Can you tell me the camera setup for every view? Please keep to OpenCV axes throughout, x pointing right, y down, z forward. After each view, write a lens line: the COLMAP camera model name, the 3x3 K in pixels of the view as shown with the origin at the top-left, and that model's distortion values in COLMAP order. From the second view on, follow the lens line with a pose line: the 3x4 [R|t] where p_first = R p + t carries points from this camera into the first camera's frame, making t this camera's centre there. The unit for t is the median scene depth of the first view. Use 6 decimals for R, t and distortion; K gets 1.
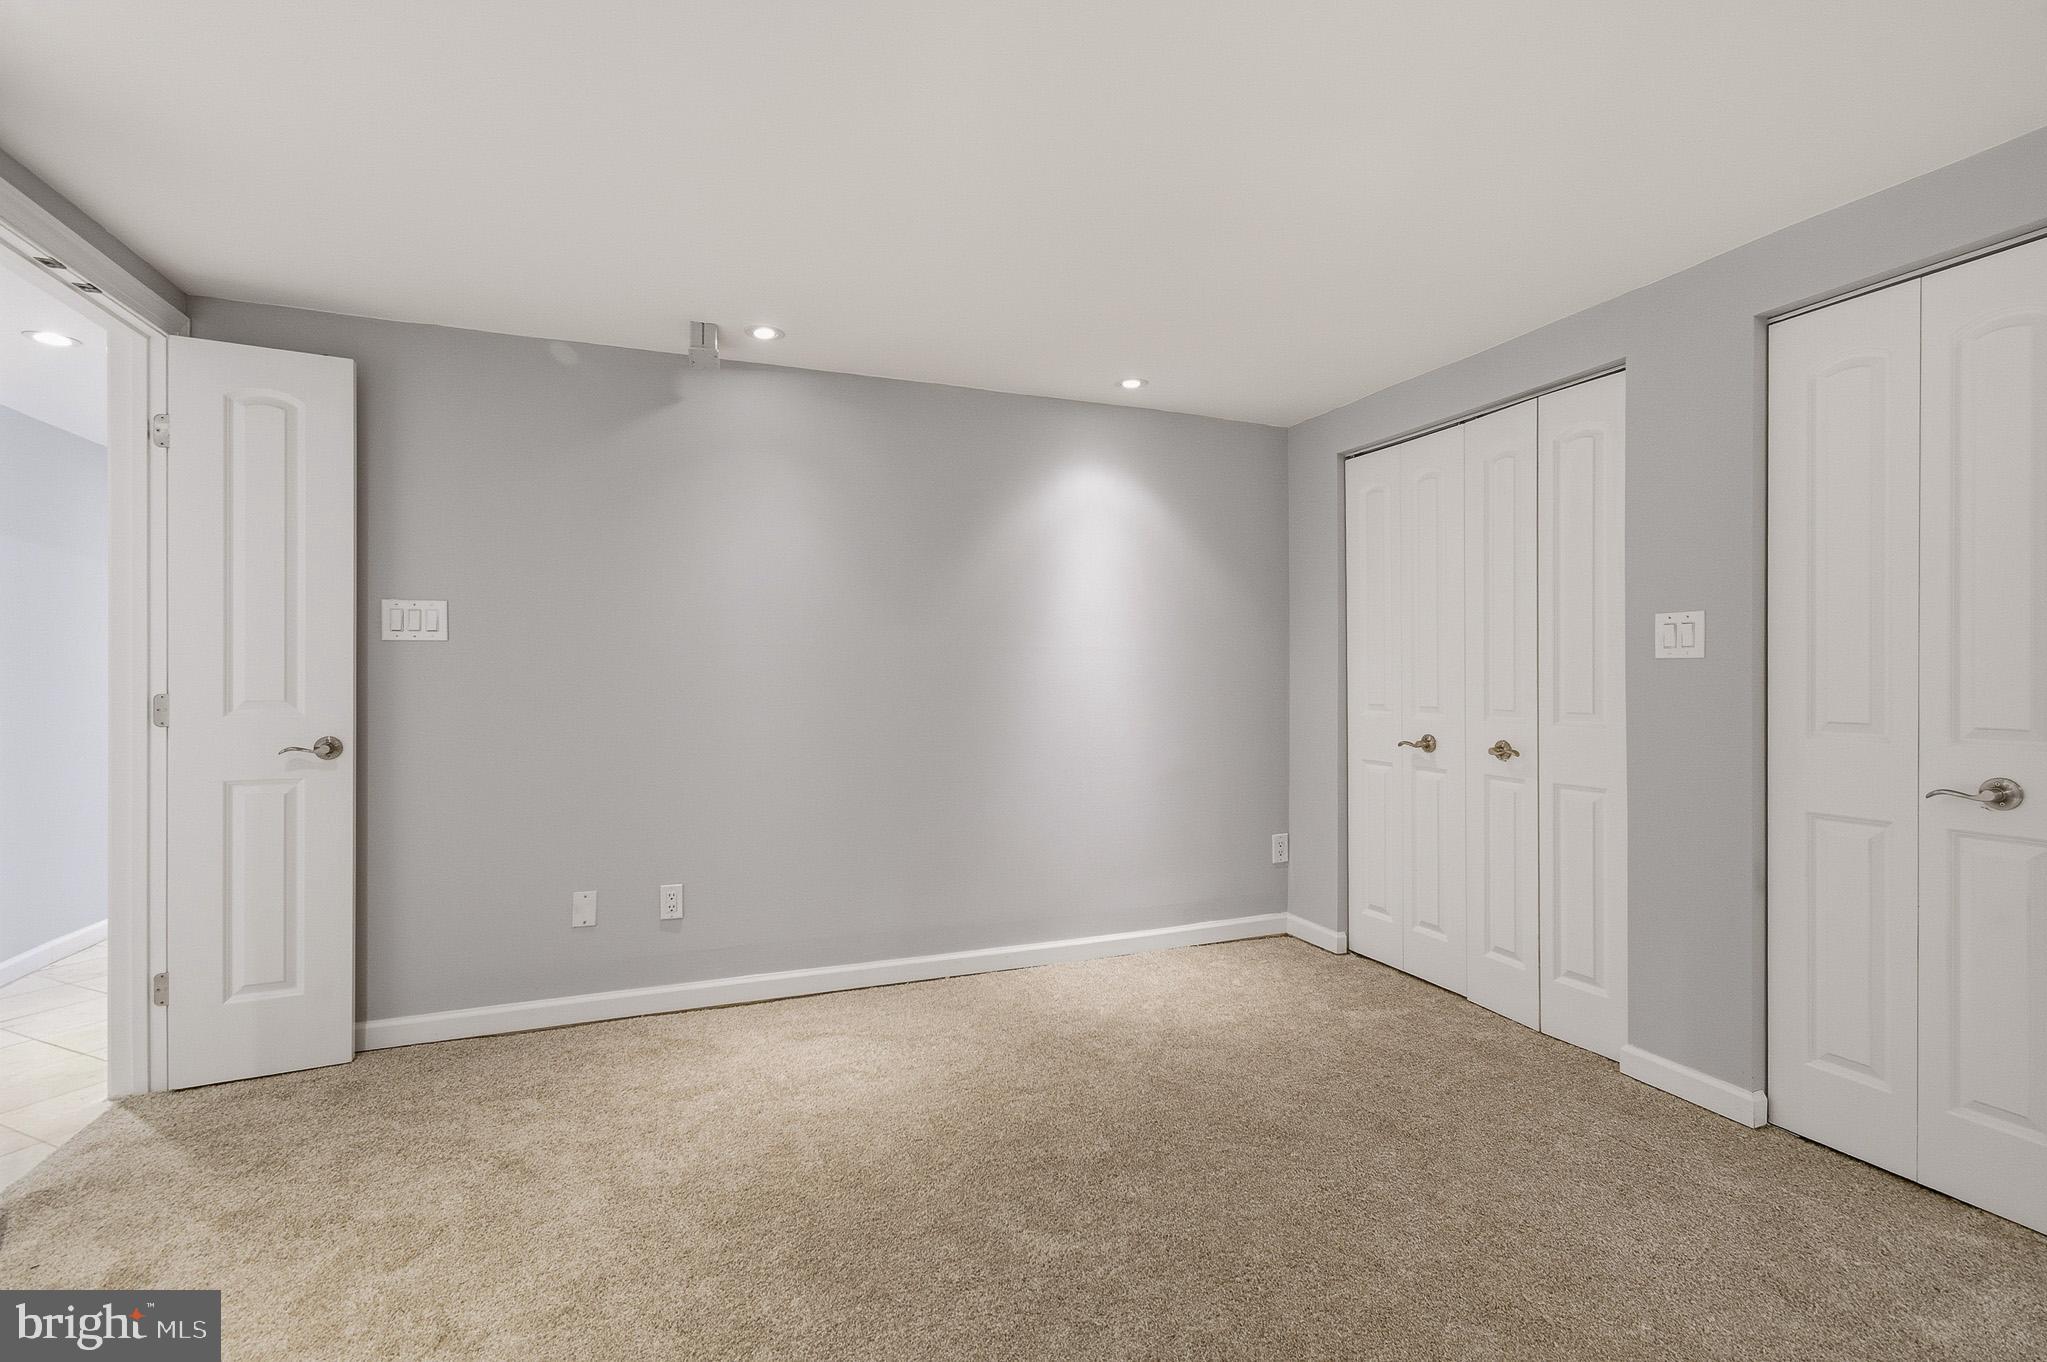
lens RADIAL K [[905.5, 0, 993.8], [0, 905.5, 678.7], [0, 0, 1]] dist [-0.017151, 0.010709]
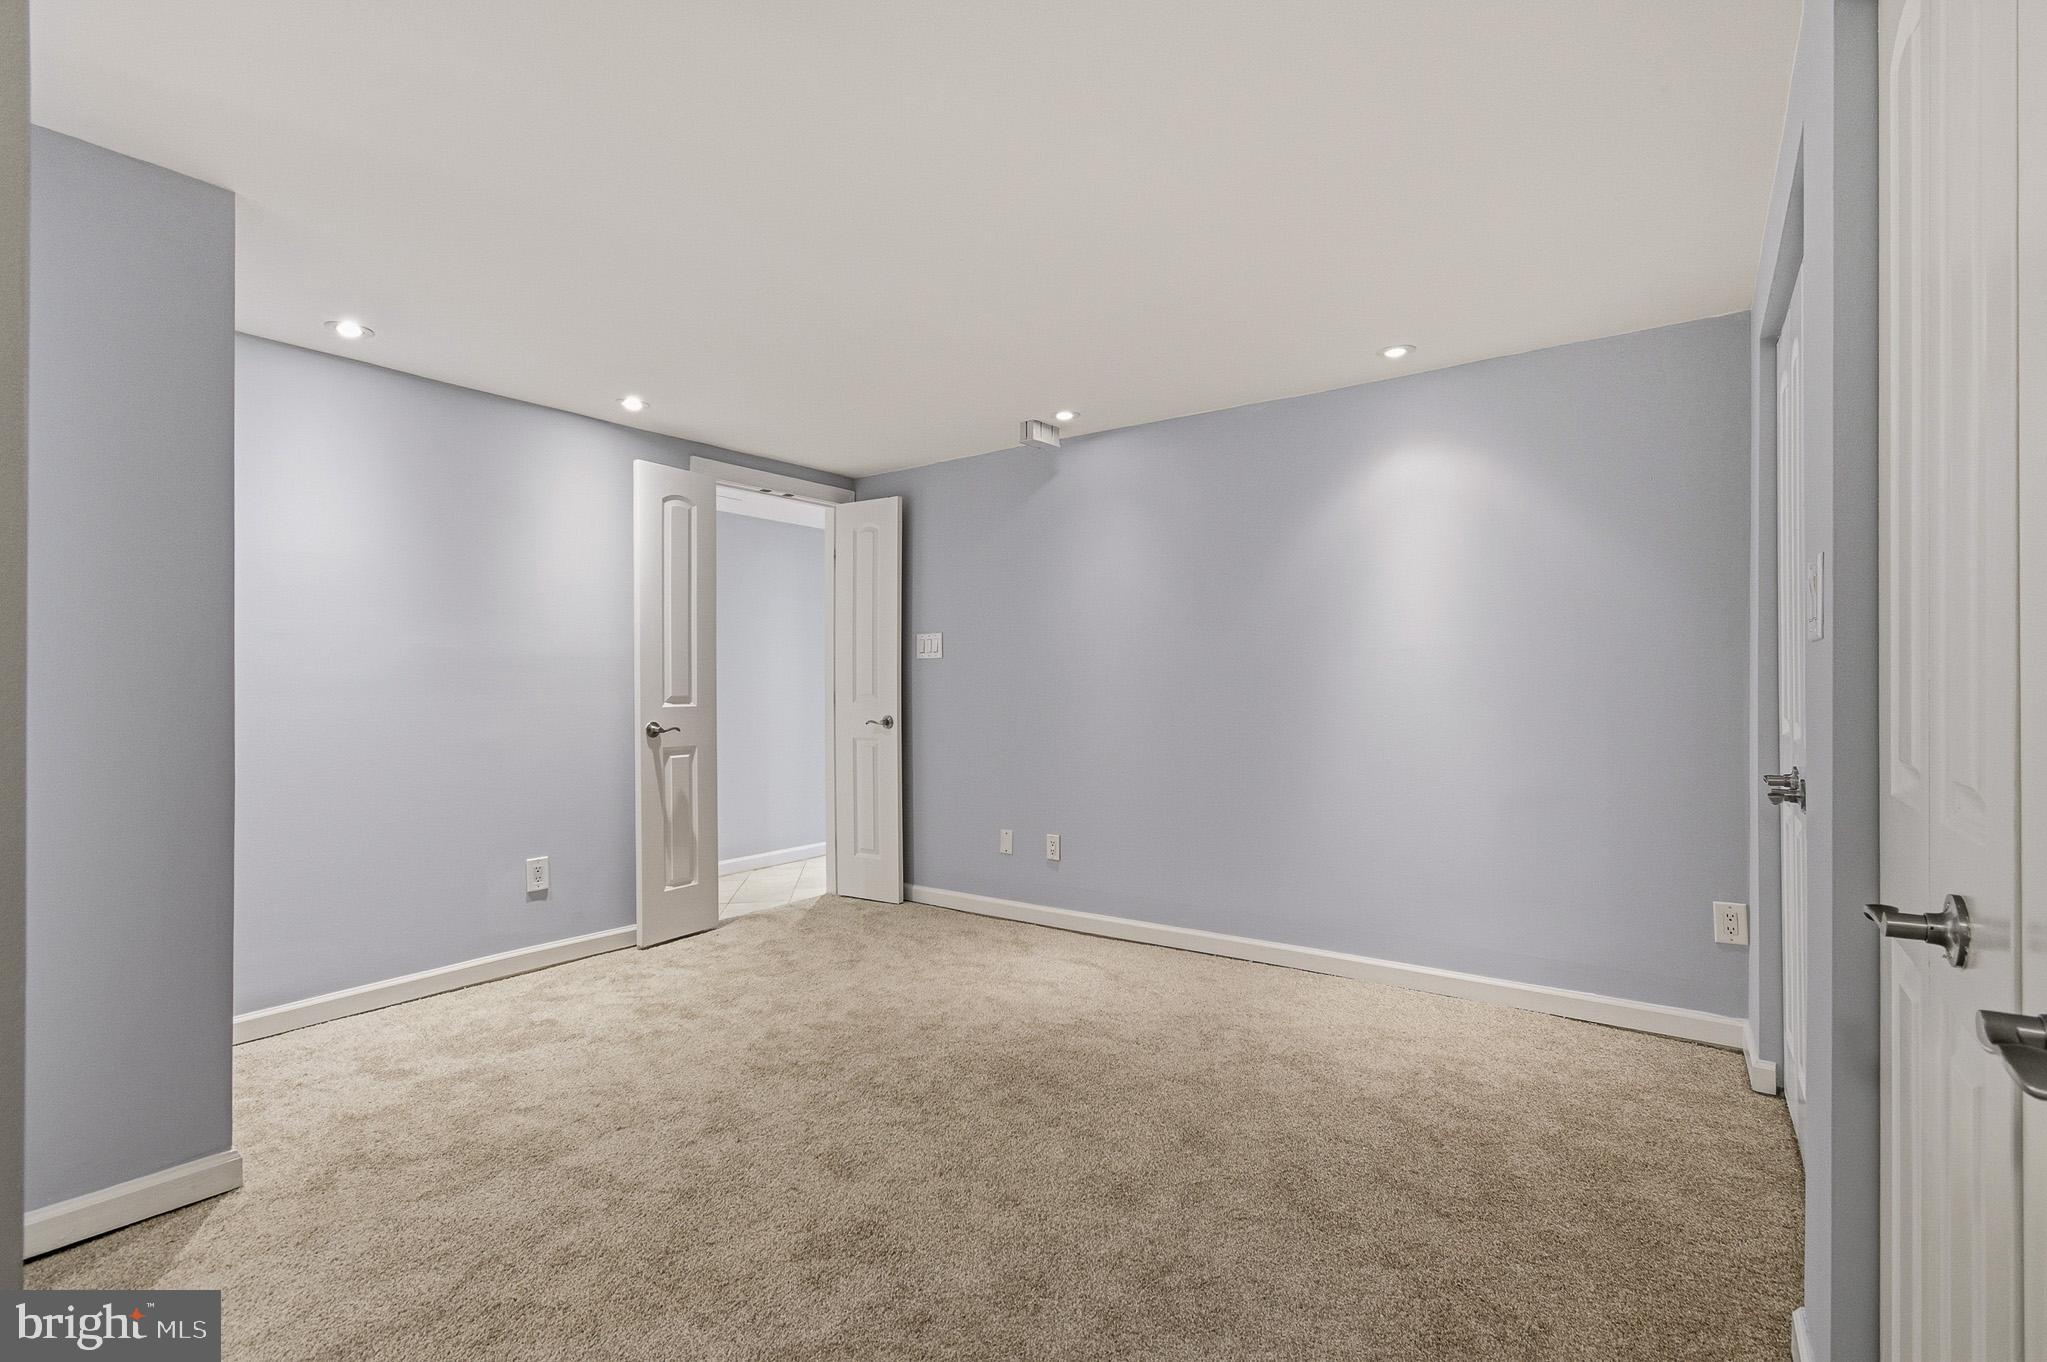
lens RADIAL K [[905.5, 0, 1011.0], [0, 905.5, 690.4], [0, 0, 1]] dist [-0.017151, 0.010709]
pose [[0.541511, 0.004703, -0.840681, 0.825983], [0.006719, 0.999928, 0.009922, -0.000163], [0.840667, -0.011021, 0.541440, 0.234946]]
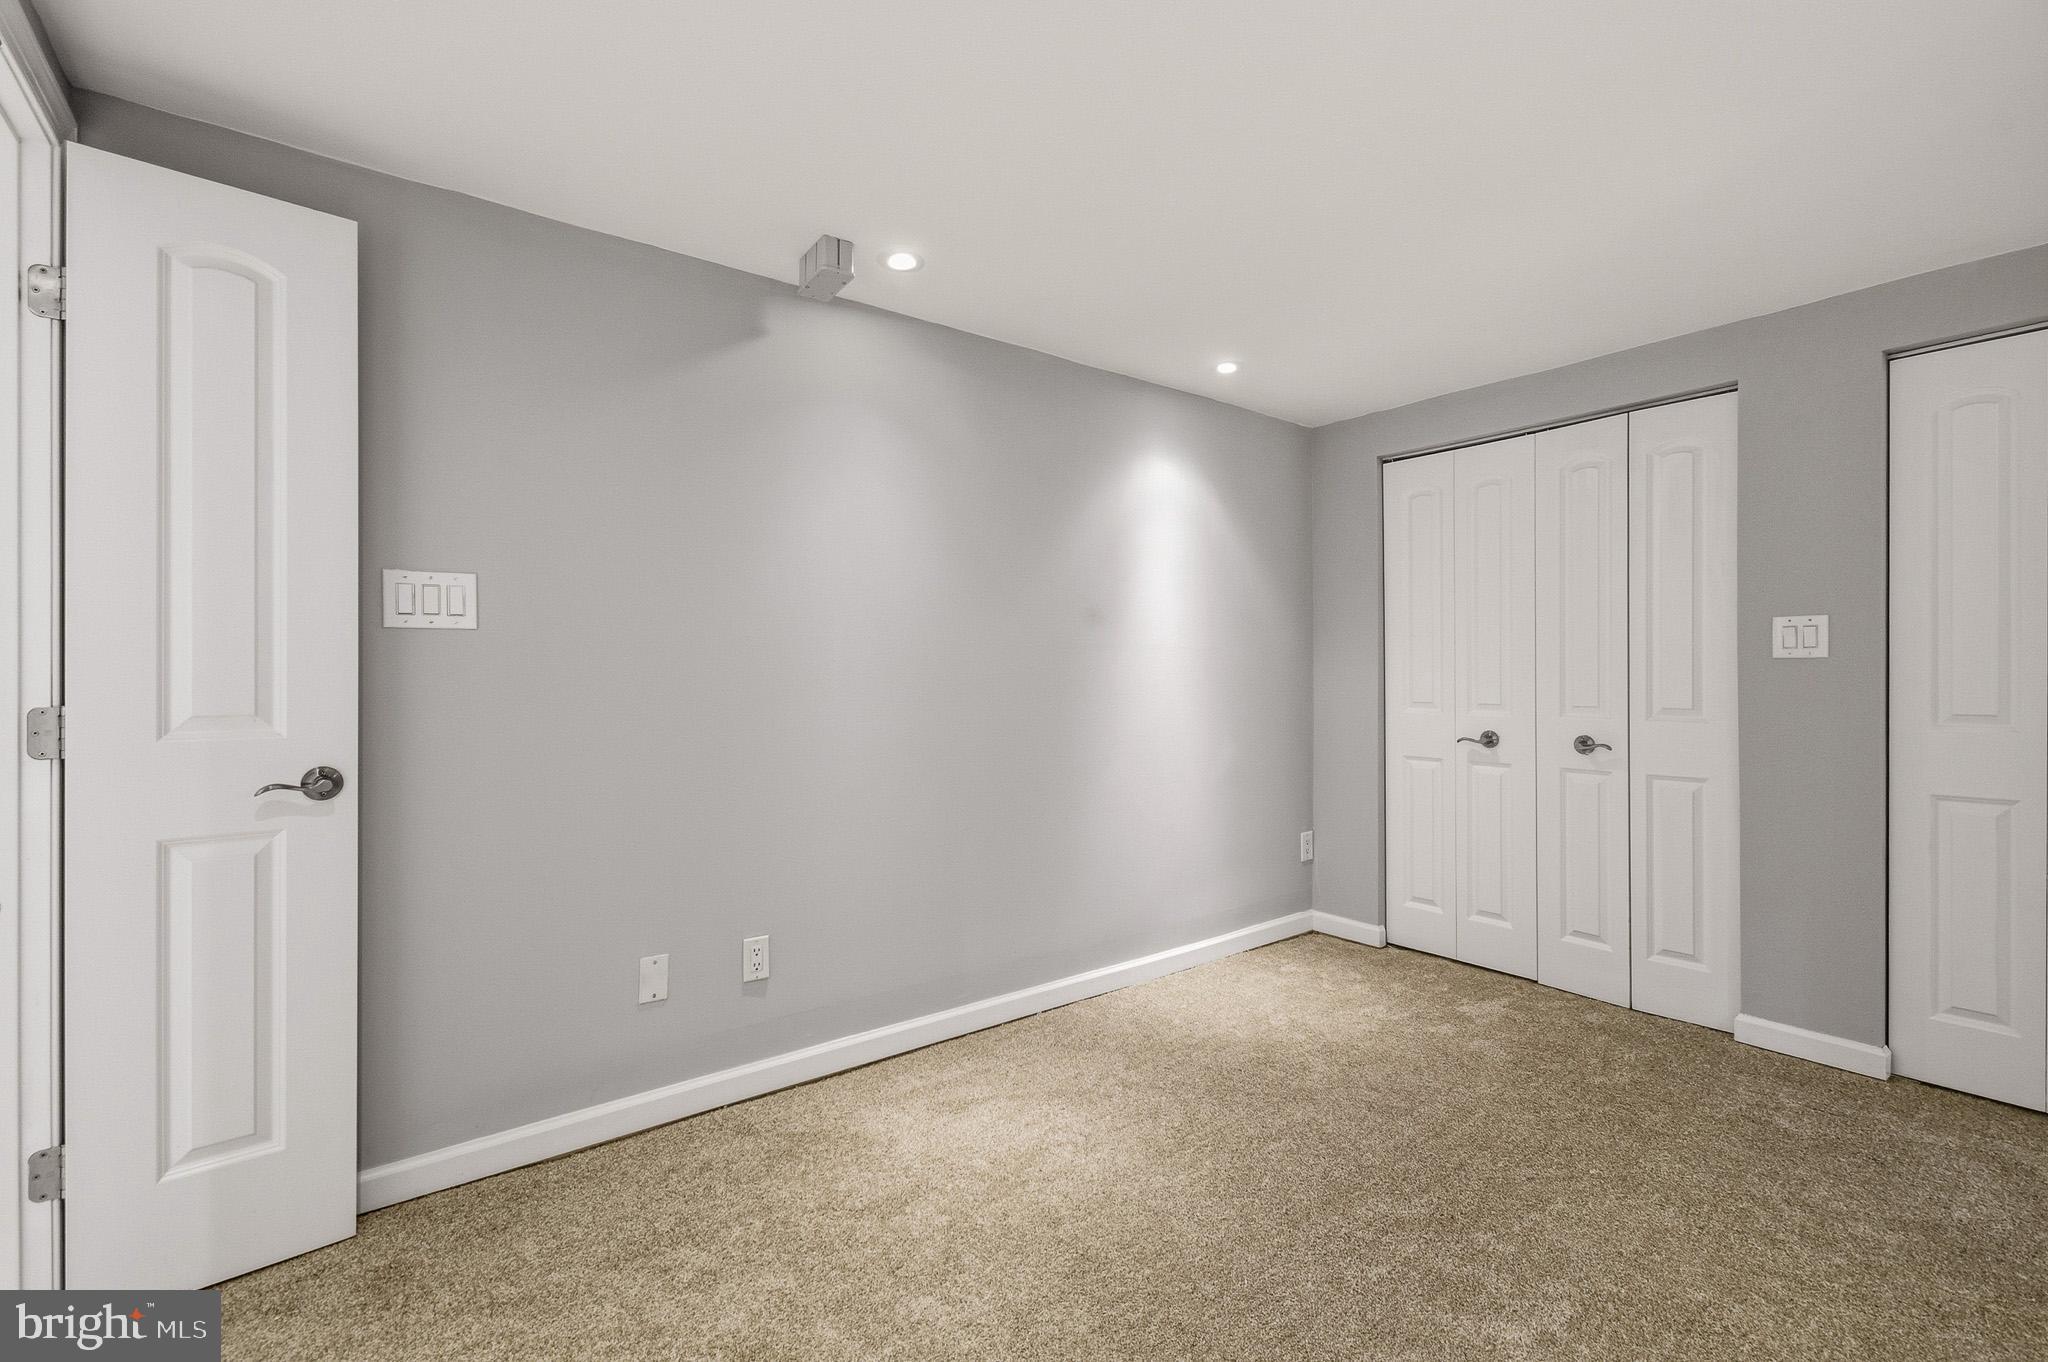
lens RADIAL K [[906.0, 0, 997.0], [0, 906.0, 674.7], [0, 0, 1]] dist [-0.017151, 0.010709]
pose [[0.960419, -0.002316, 0.278551, -0.413124], [0.003229, 0.999991, -0.002818, -0.001945], [-0.278542, 0.003606, 0.960417, 0.186906]]
